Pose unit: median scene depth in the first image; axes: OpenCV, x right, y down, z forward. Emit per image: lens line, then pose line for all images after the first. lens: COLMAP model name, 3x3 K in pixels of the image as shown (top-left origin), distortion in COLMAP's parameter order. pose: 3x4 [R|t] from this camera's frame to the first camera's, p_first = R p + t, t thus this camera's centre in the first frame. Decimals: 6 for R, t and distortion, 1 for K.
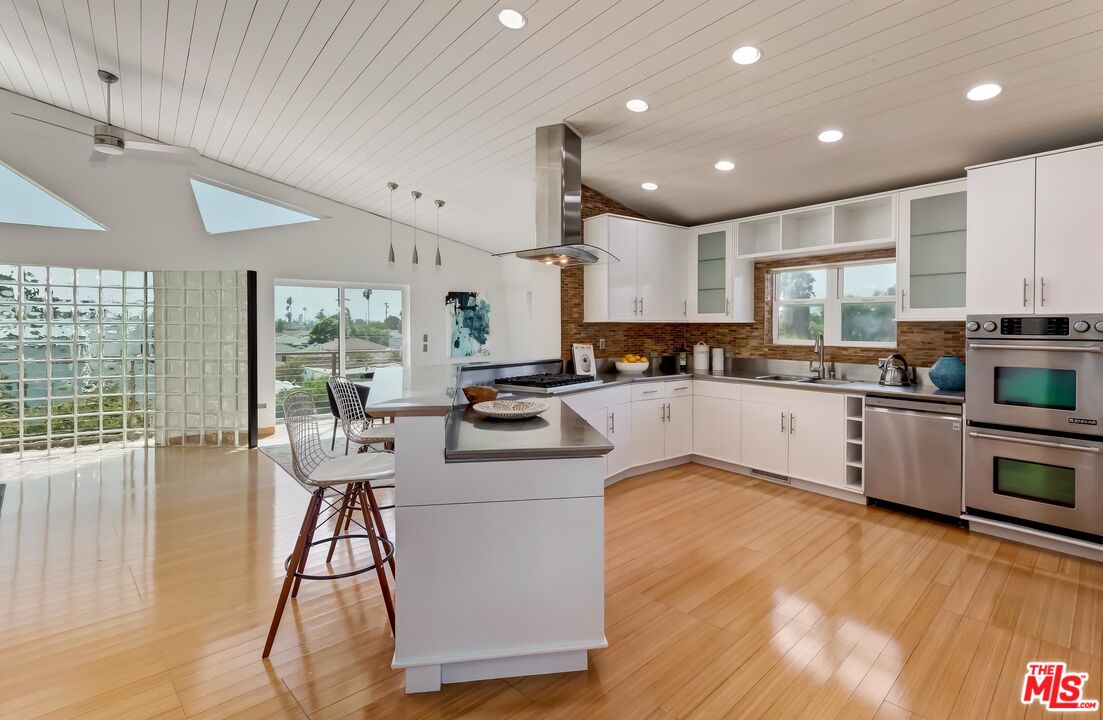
lens RADIAL K [[584.3, 0, 543.0], [0, 584.3, 333.1], [0, 0, 1]] dist [0.030870, -0.008944]
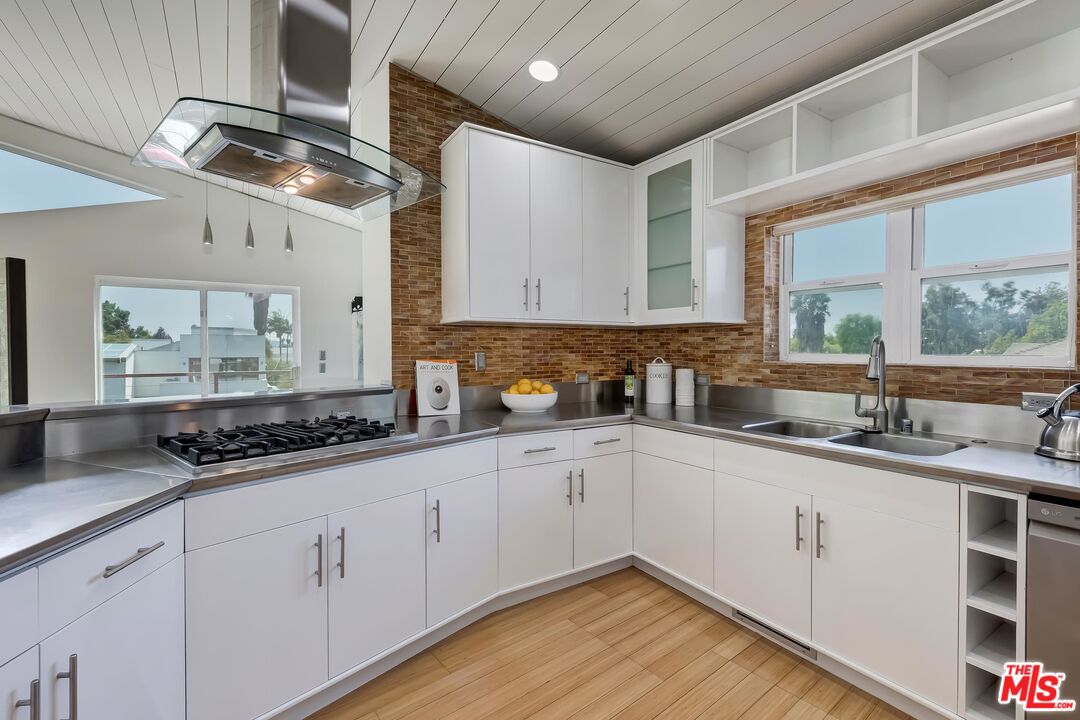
lens RADIAL K [[548.7, 0, 514.7], [0, 548.7, 351.7], [0, 0, 1]] dist [0.015640, -0.001836]
pose [[0.996432, -0.002060, -0.084377, 0.191638], [0.001730, 0.999991, -0.003988, 0.011583], [0.084385, 0.003828, 0.996426, 0.472670]]
